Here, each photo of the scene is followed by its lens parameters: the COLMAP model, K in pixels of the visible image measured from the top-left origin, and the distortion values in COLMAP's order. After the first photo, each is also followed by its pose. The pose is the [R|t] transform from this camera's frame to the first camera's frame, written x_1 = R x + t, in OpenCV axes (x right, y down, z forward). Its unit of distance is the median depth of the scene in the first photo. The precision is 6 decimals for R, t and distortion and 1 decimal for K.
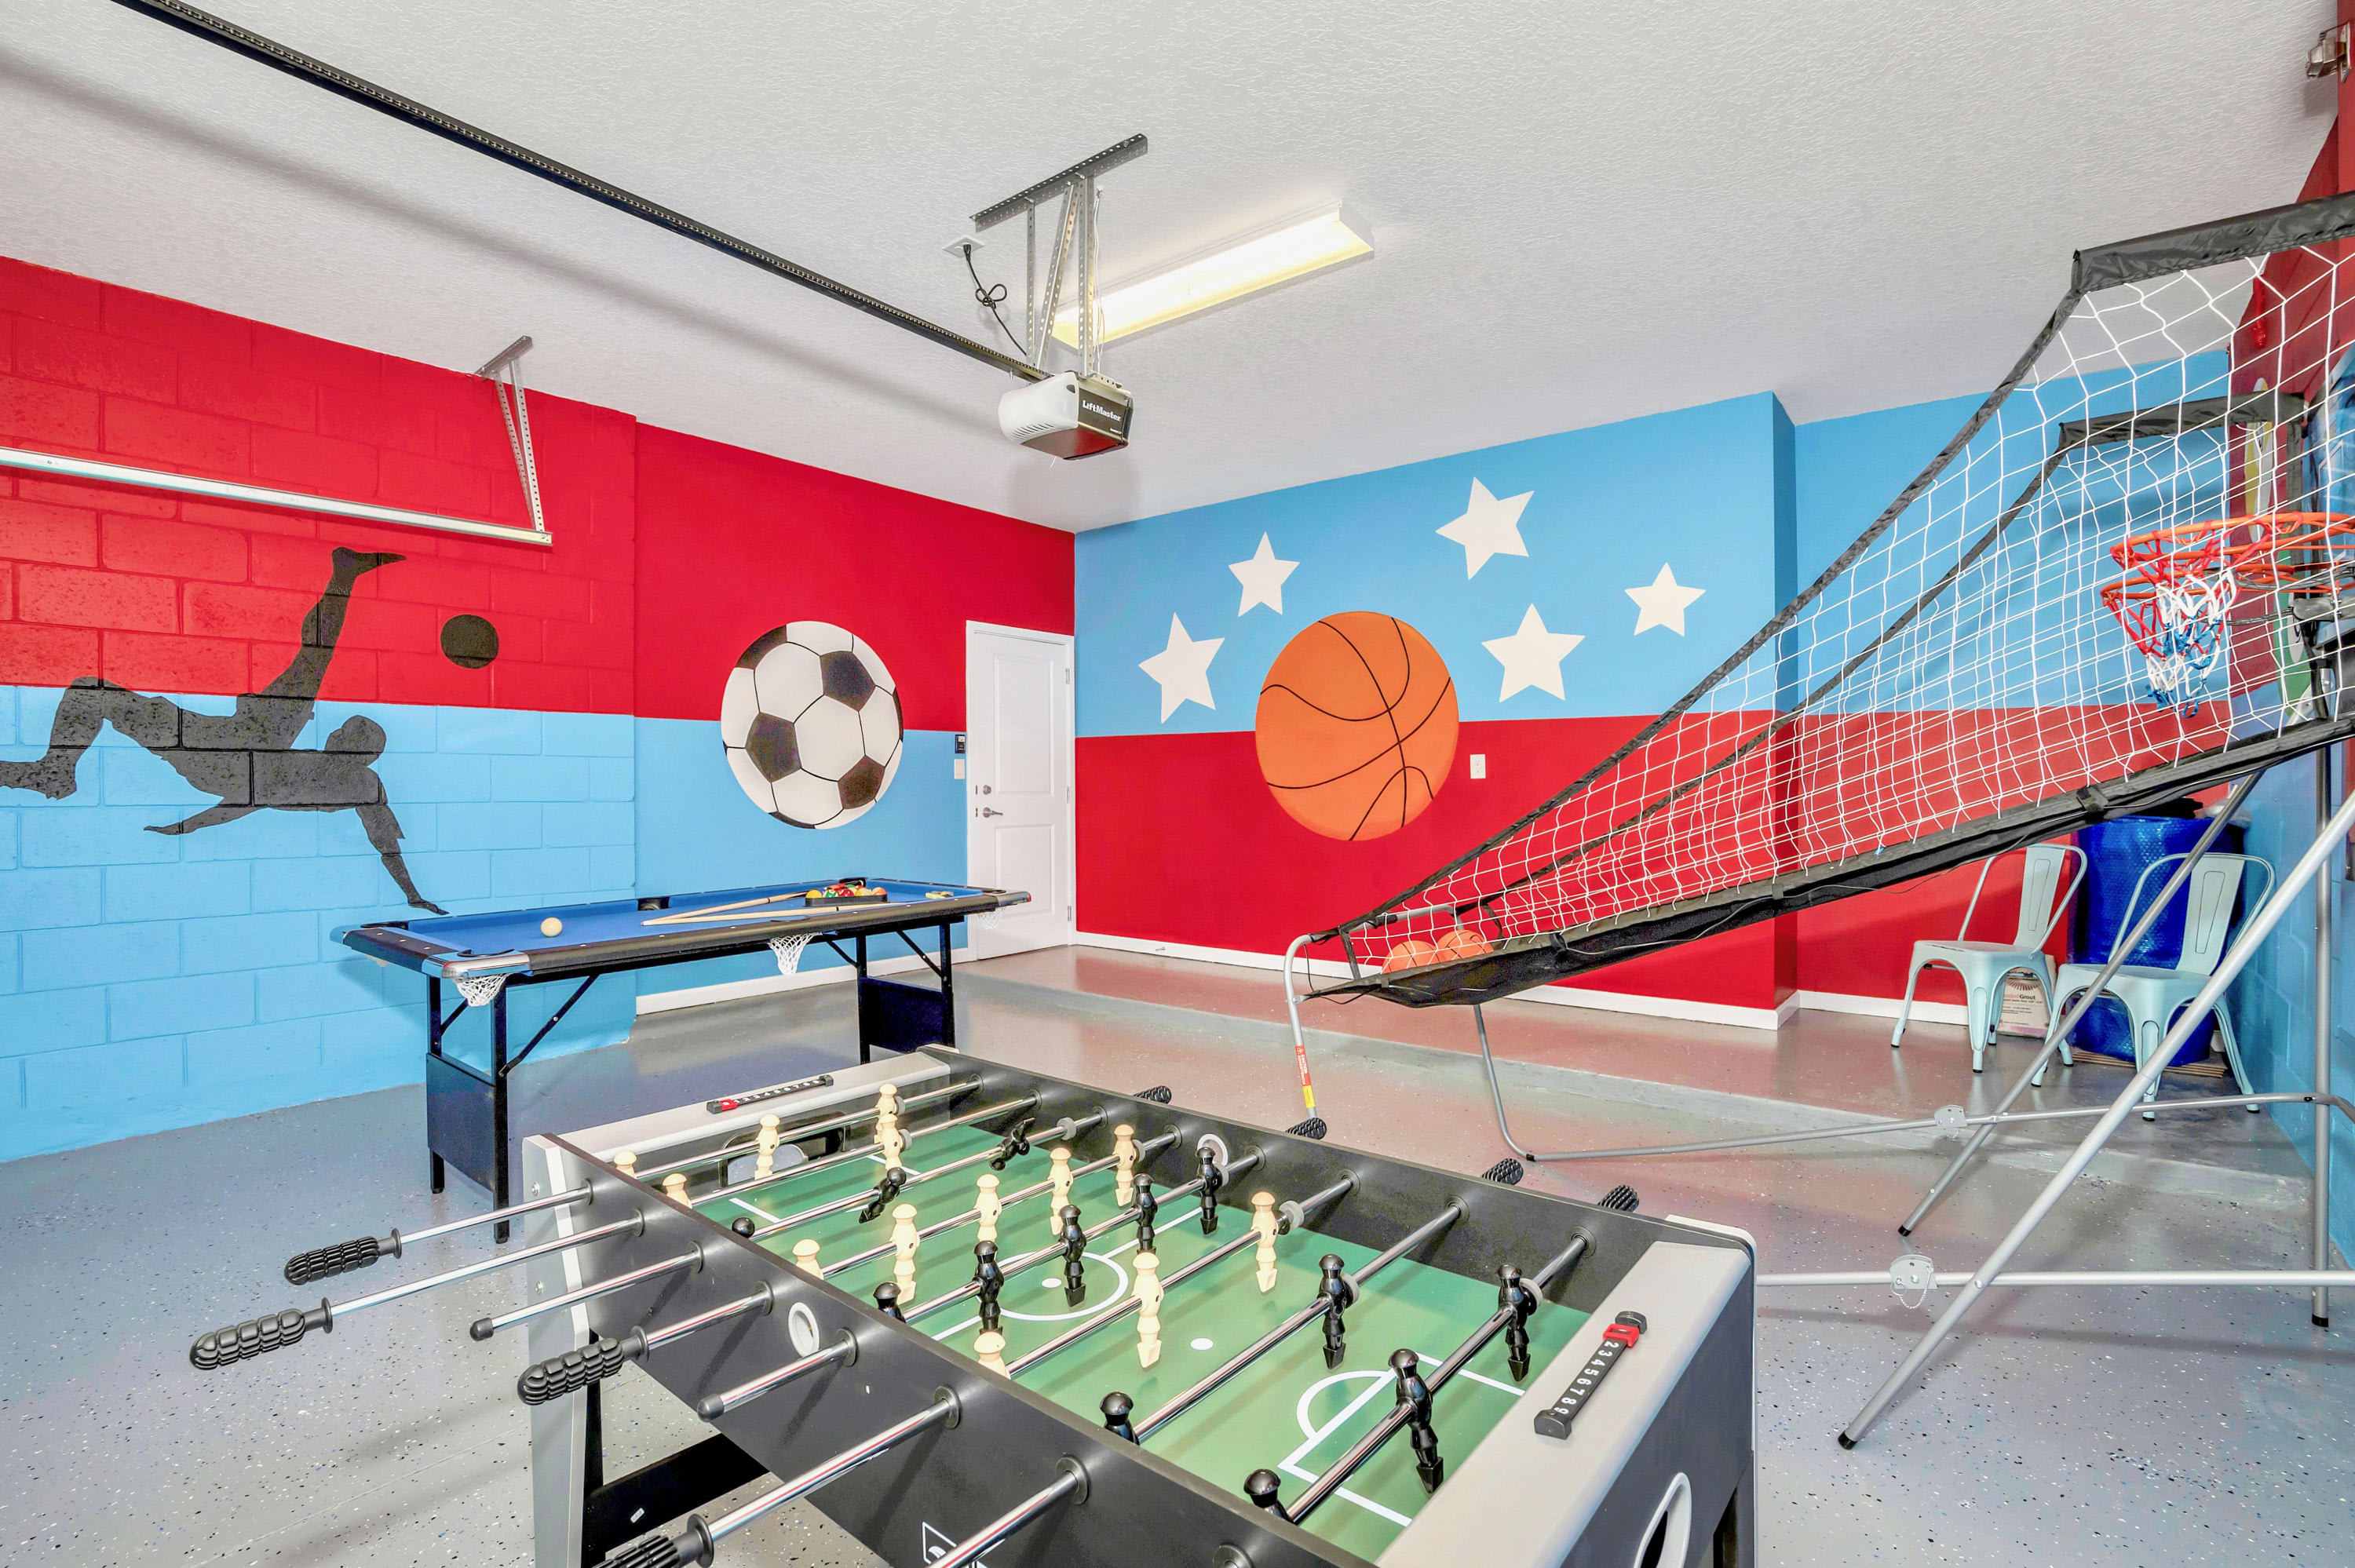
lens RADIAL K [[1083.5, 0, 1177.5], [0, 1083.5, 784.0], [0, 0, 1]] dist [-0.003080, -0.000553]
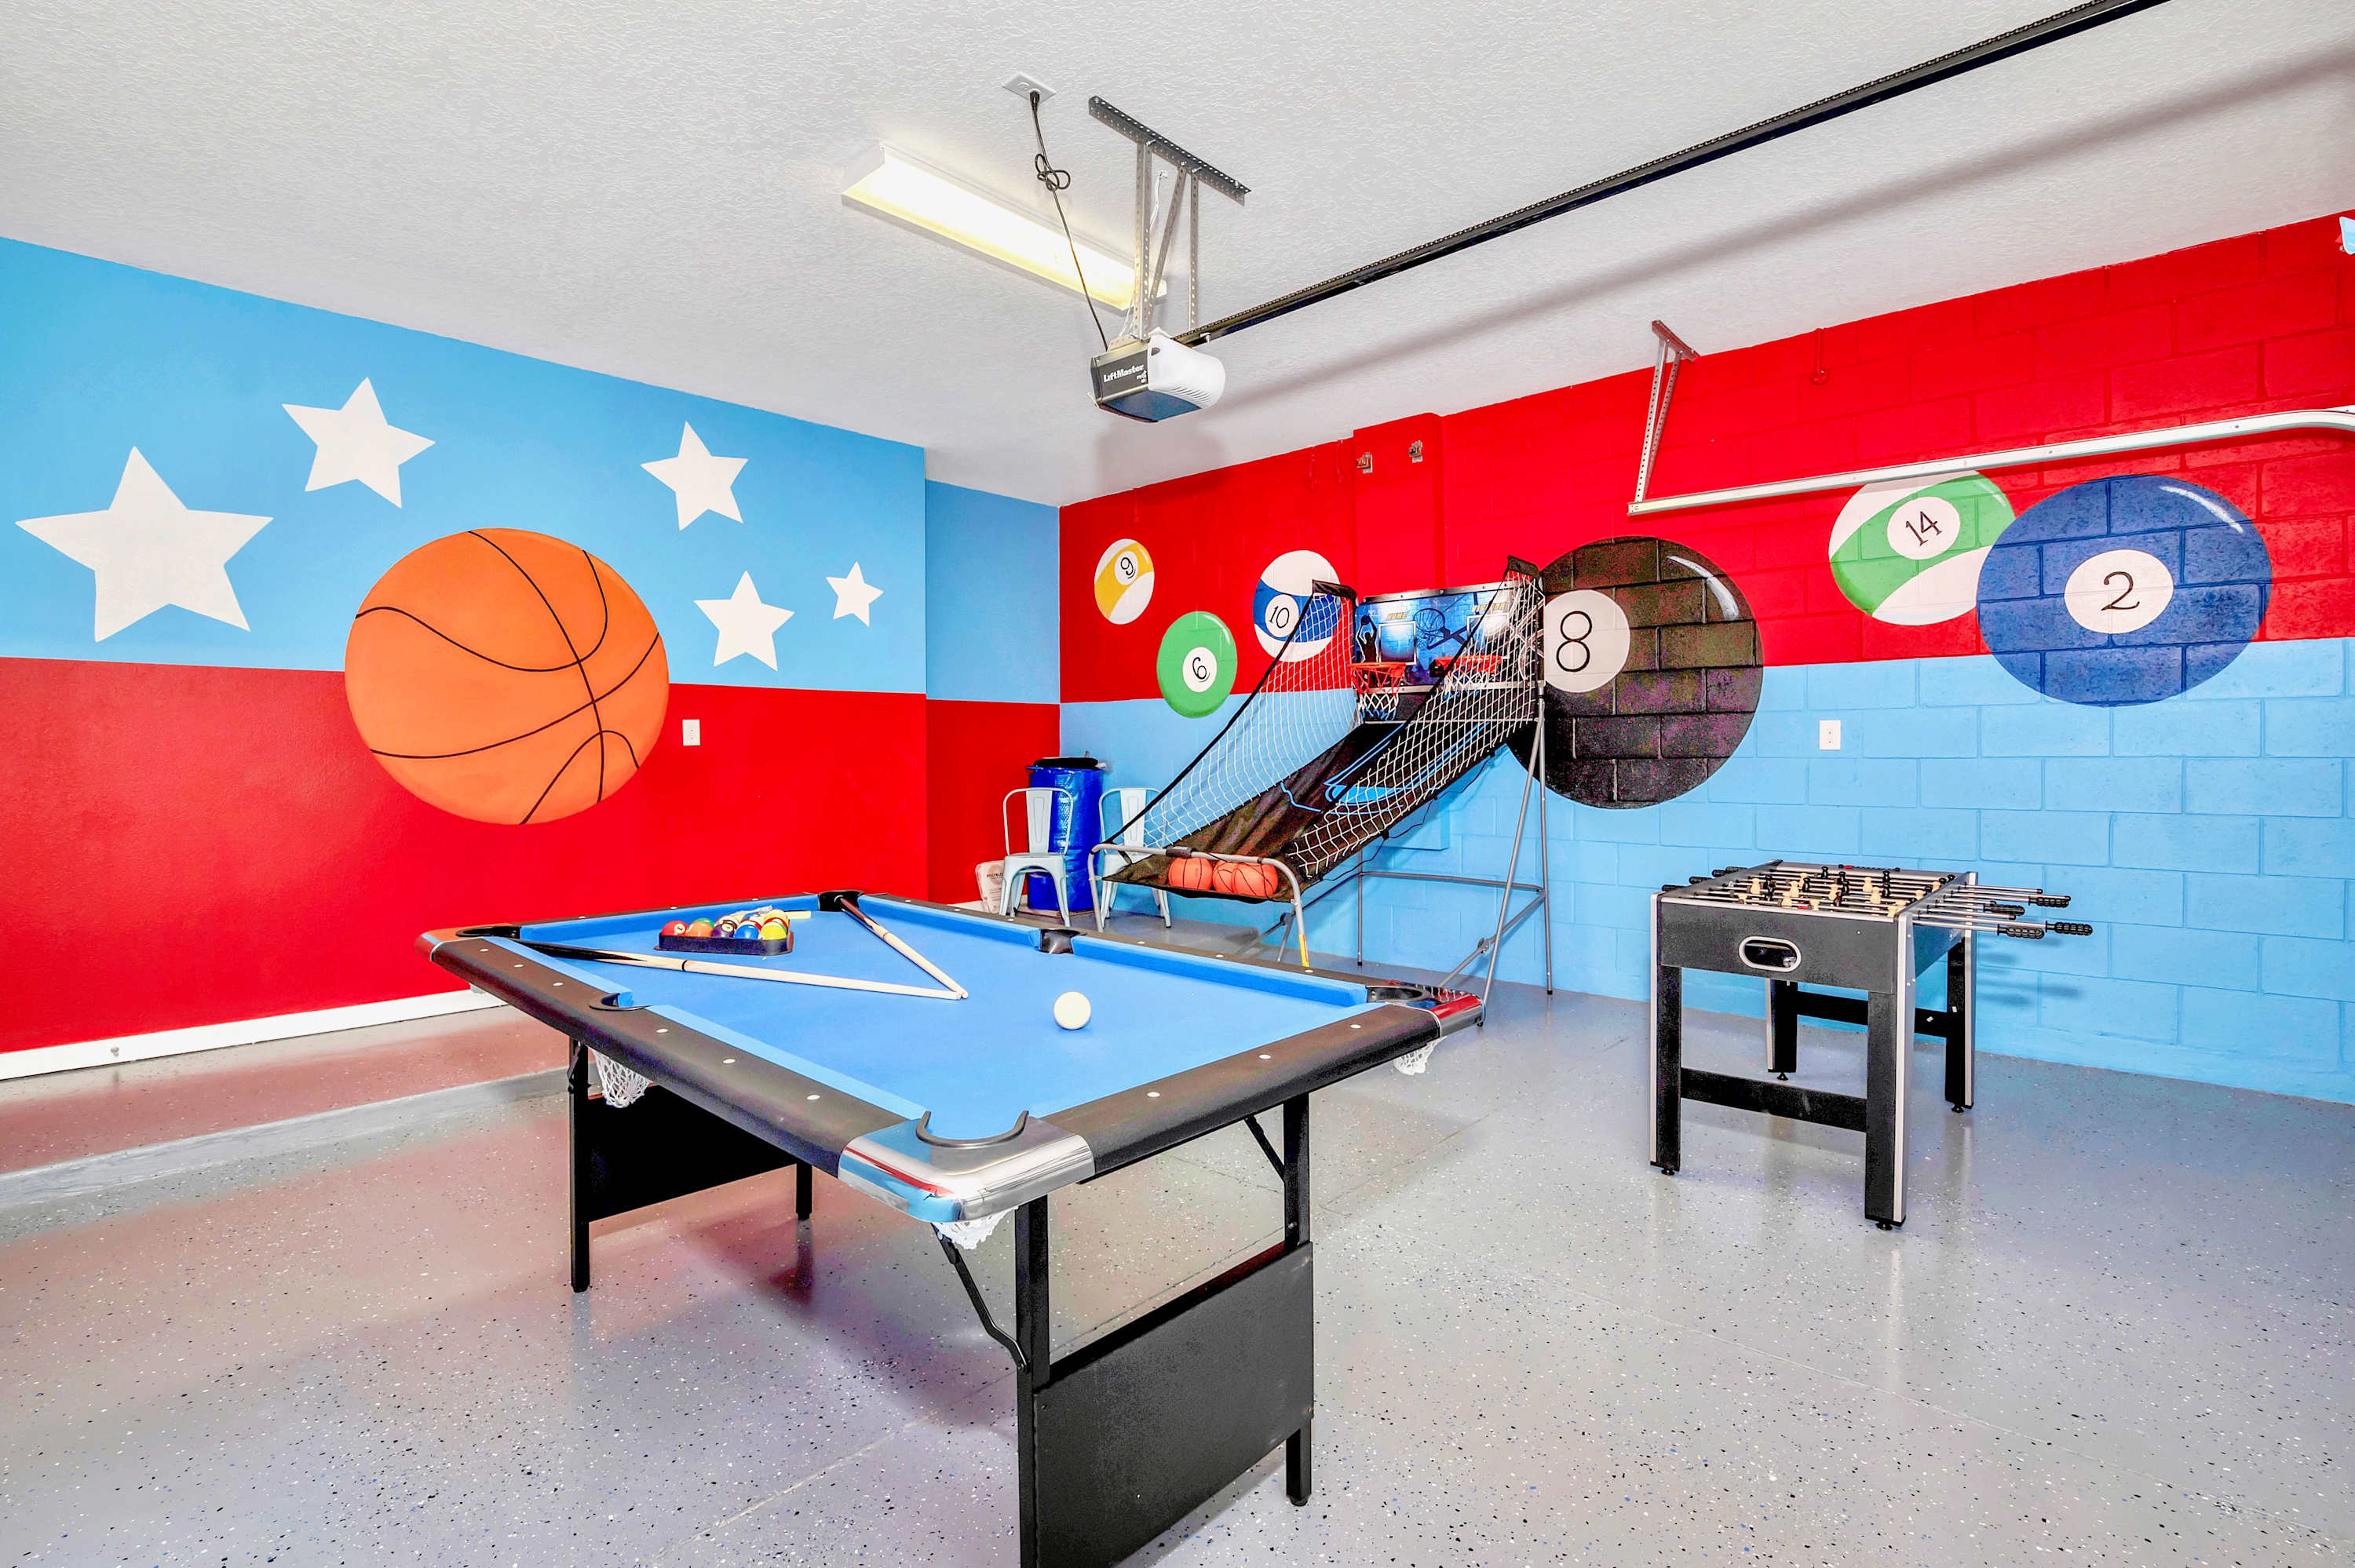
lens RADIAL K [[1083.5, 0, 1177.5], [0, 1083.5, 784.0], [0, 0, 1]] dist [-0.003080, -0.000553]
pose [[0.062249, -0.032482, 0.997532, -0.631032], [0.007455, 0.999458, 0.032079, 0.001654], [-0.998033, 0.005440, 0.062457, 0.518370]]
